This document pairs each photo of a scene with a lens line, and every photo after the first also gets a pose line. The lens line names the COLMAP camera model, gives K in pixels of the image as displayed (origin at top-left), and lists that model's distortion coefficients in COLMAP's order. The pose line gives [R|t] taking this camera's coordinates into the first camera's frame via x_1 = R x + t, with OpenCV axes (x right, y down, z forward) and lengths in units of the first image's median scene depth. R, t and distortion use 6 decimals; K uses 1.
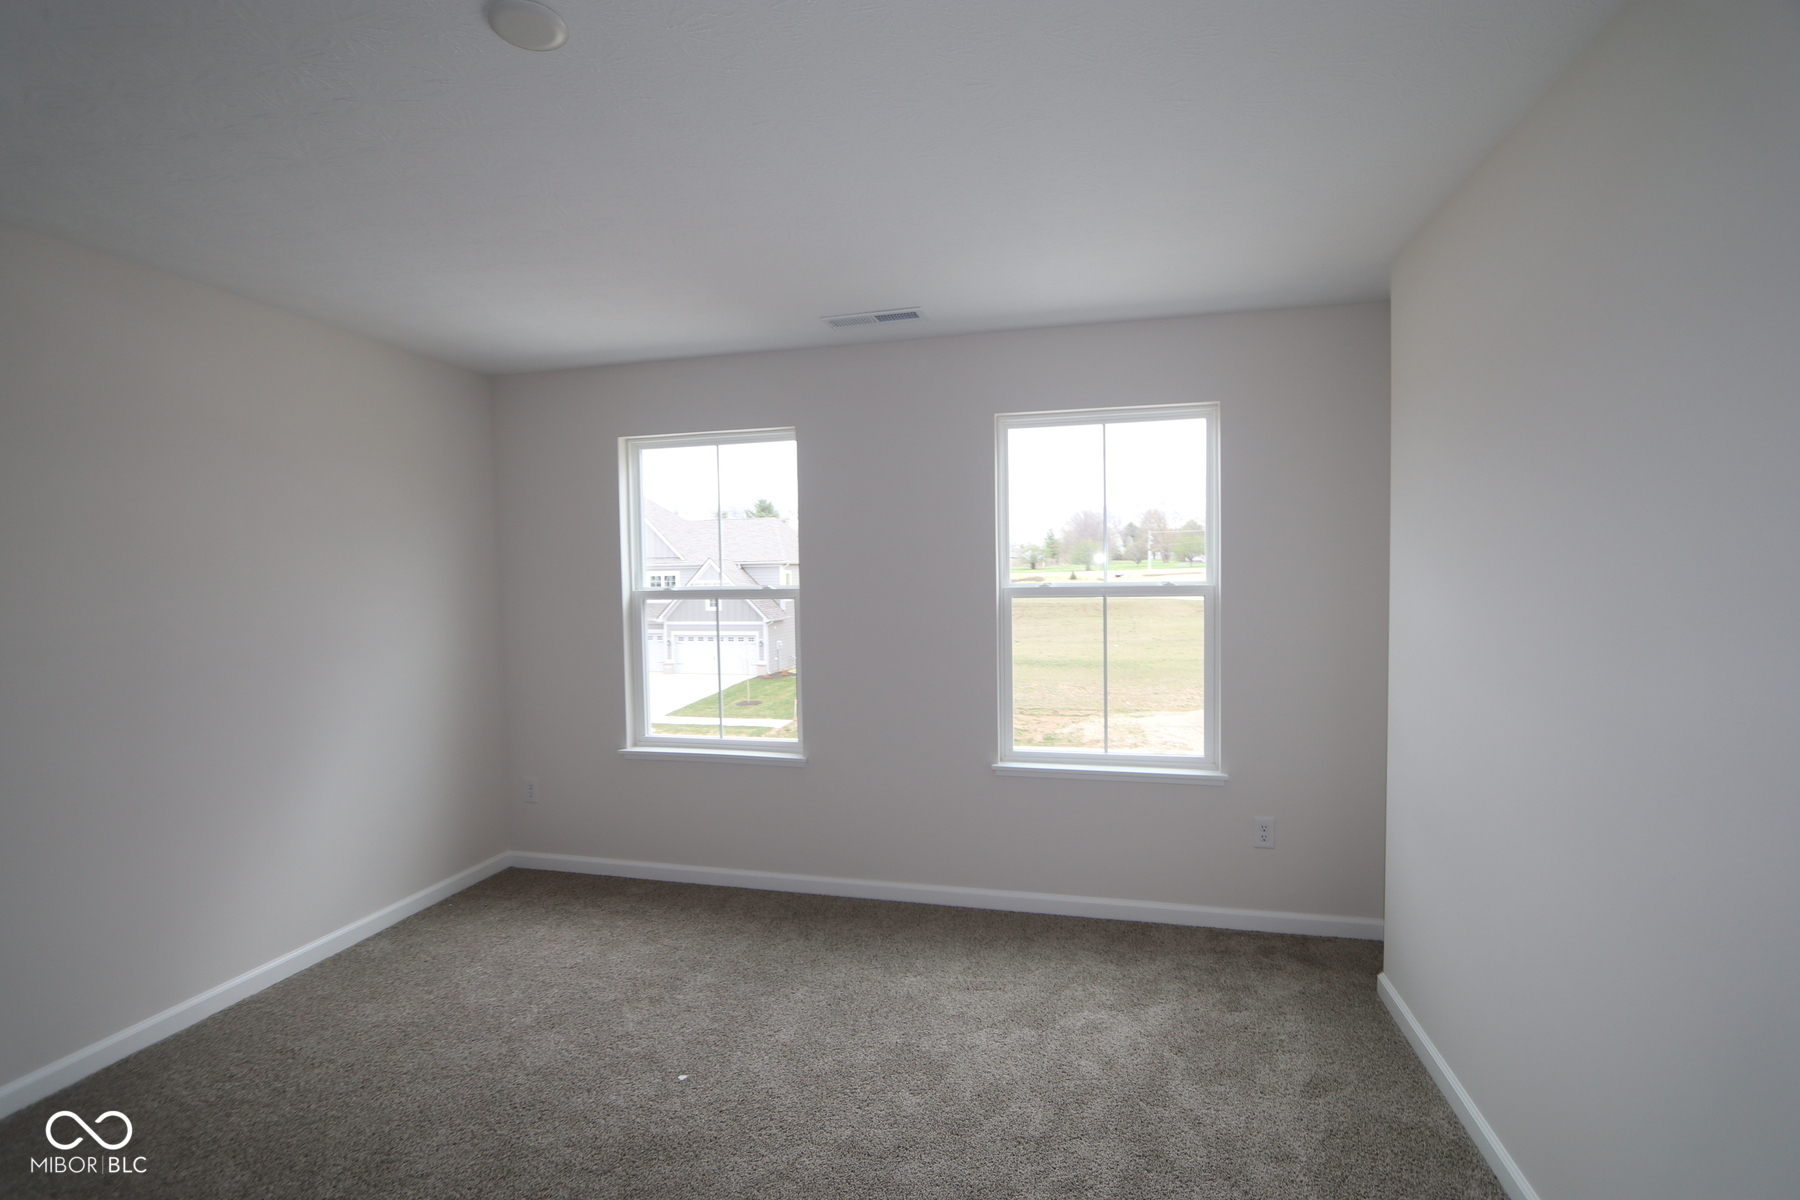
lens RADIAL K [[792.3, 0, 841.2], [0, 792.3, 581.4], [0, 0, 1]] dist [-0.019208, 0.001244]
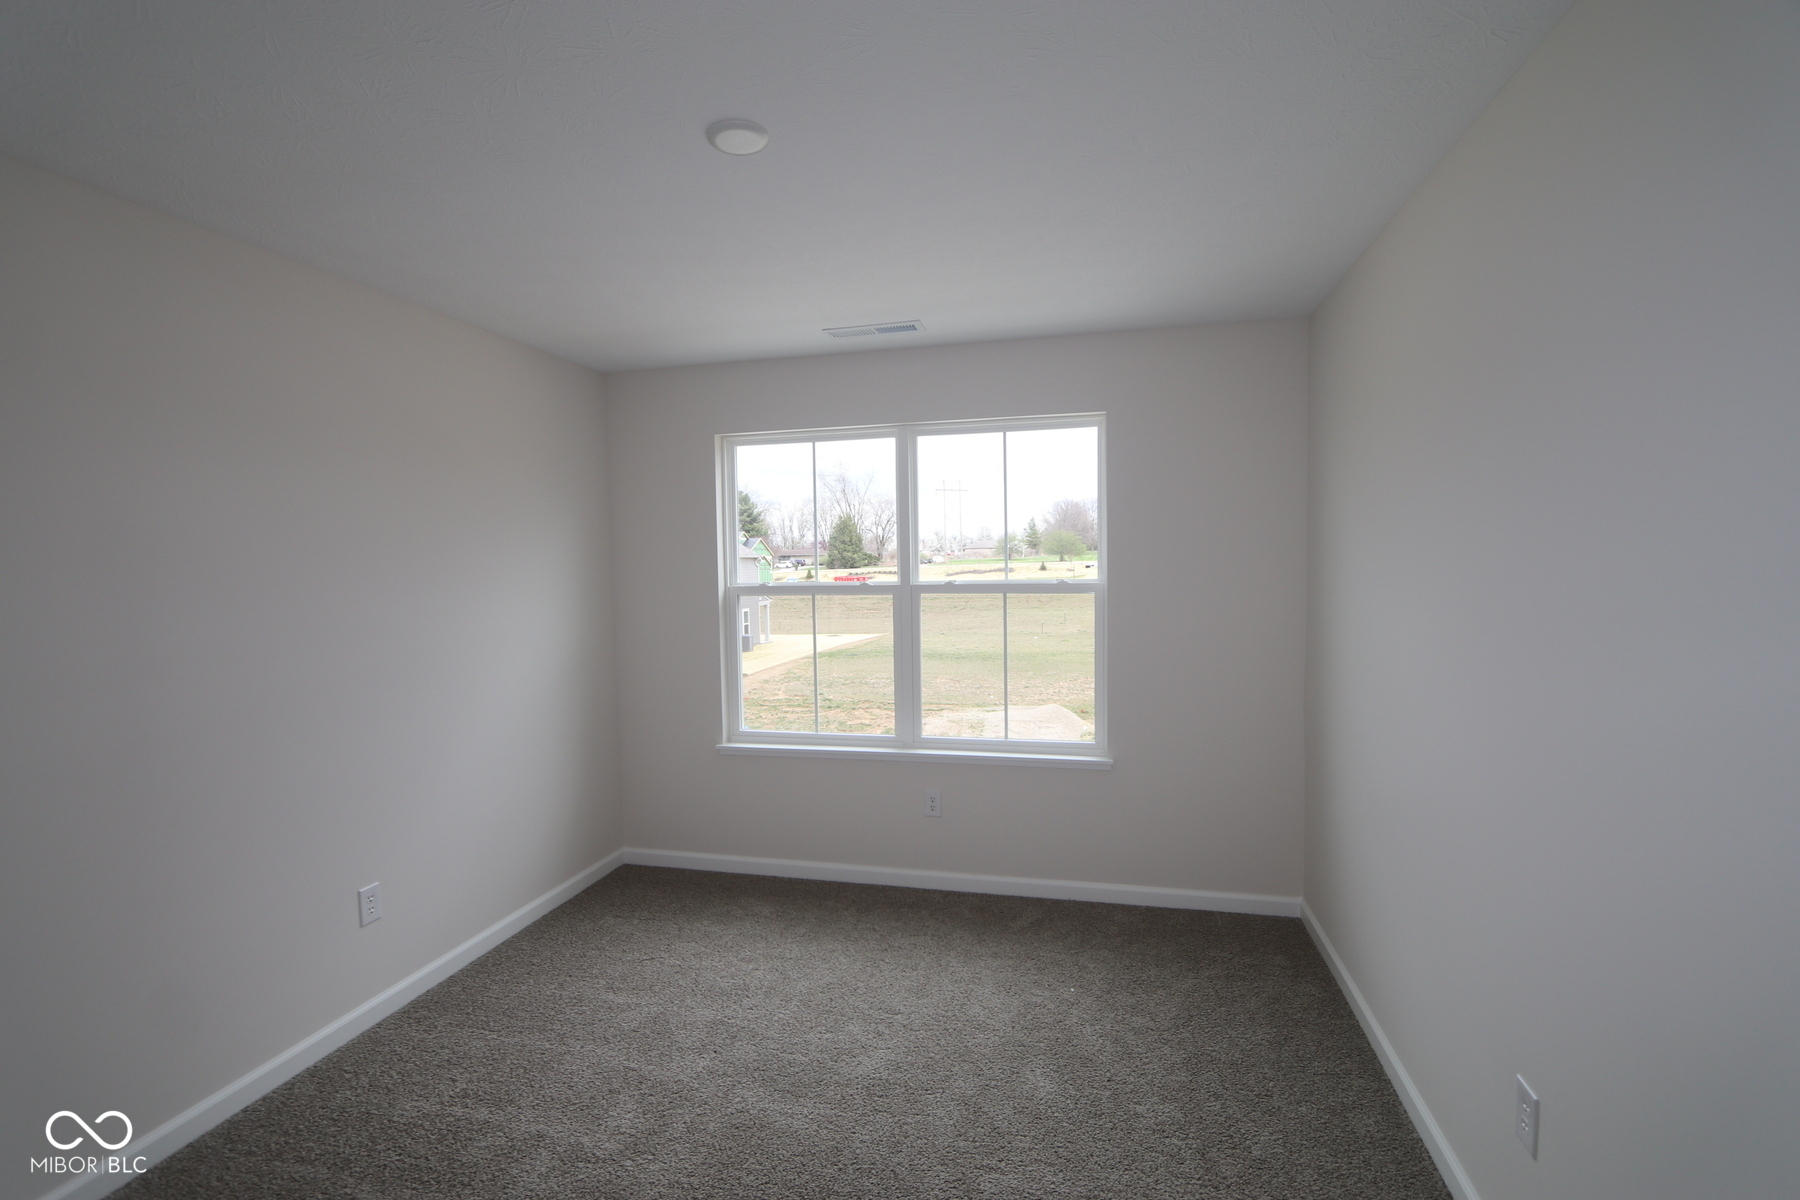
lens RADIAL K [[792.3, 0, 994.8], [0, 792.3, 572.9], [0, 0, 1]] dist [-0.019208, 0.001244]
pose [[0.999765, -0.000870, 0.021671, 0.294214], [0.000972, 0.999989, -0.004696, -0.003532], [-0.021666, 0.004716, 0.999754, -0.070378]]
